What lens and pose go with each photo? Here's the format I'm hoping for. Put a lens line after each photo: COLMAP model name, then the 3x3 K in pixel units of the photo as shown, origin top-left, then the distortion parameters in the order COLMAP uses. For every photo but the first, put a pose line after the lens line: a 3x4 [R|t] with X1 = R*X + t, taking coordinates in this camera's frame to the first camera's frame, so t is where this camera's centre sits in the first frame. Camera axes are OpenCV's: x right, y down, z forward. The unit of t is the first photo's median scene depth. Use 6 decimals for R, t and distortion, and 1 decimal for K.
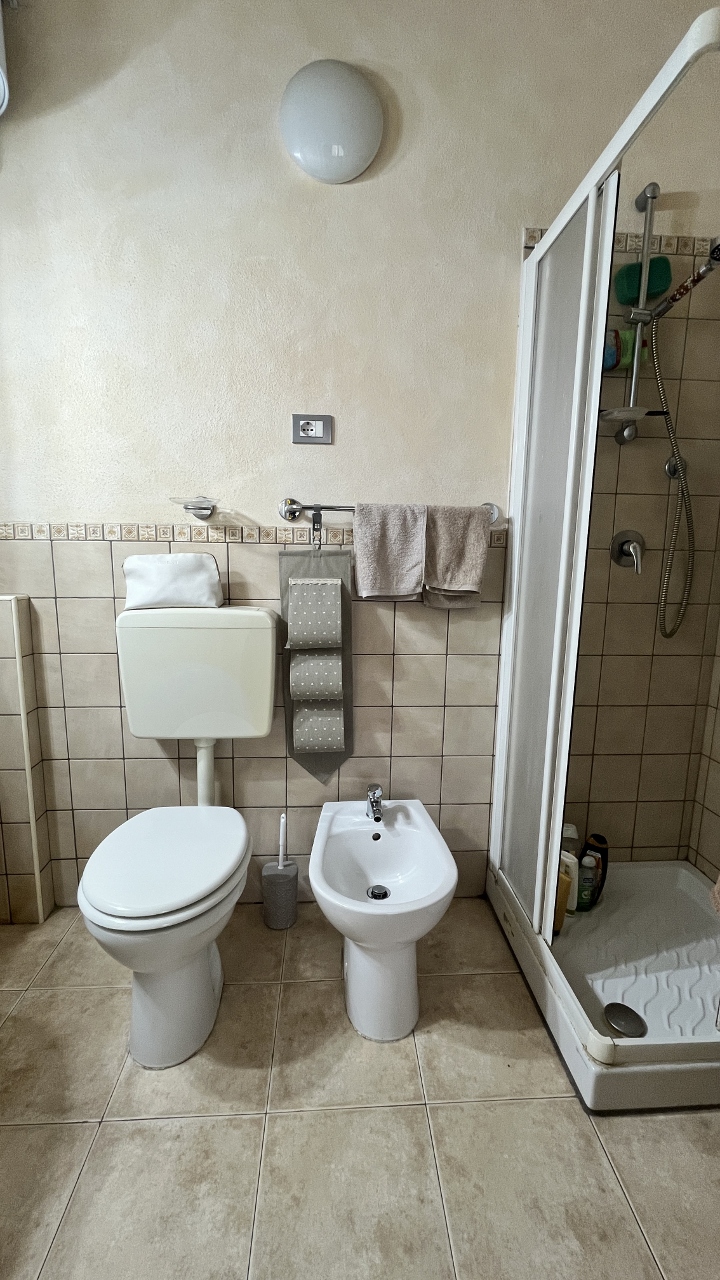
lens RADIAL K [[524.5, 0, 357.0], [0, 524.5, 638.5], [0, 0, 1]] dist [-0.003485, -0.000143]
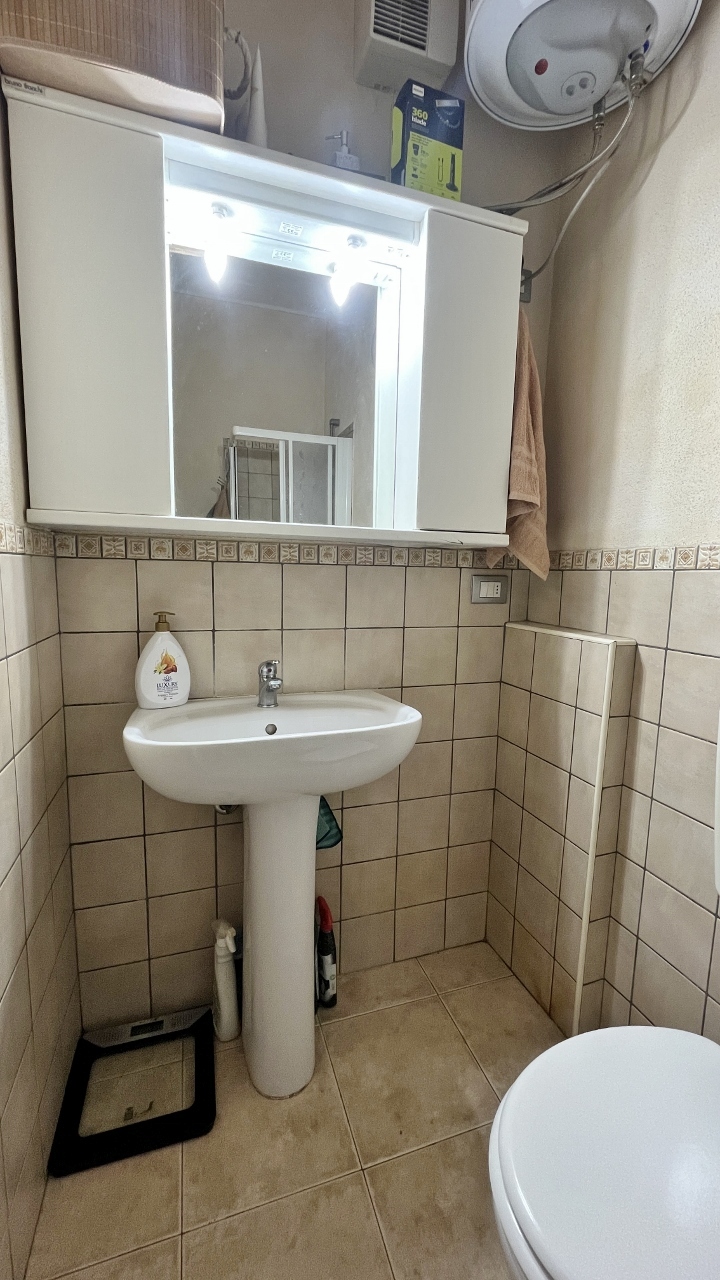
lens RADIAL K [[524.5, 0, 358.3], [0, 524.5, 643.2], [0, 0, 1]] dist [-0.003485, -0.000143]
pose [[0.237602, 0.122708, -0.963581, 0.018592], [-0.175679, 0.981059, 0.081615, -0.070344], [0.955344, 0.149889, 0.254659, 0.410286]]
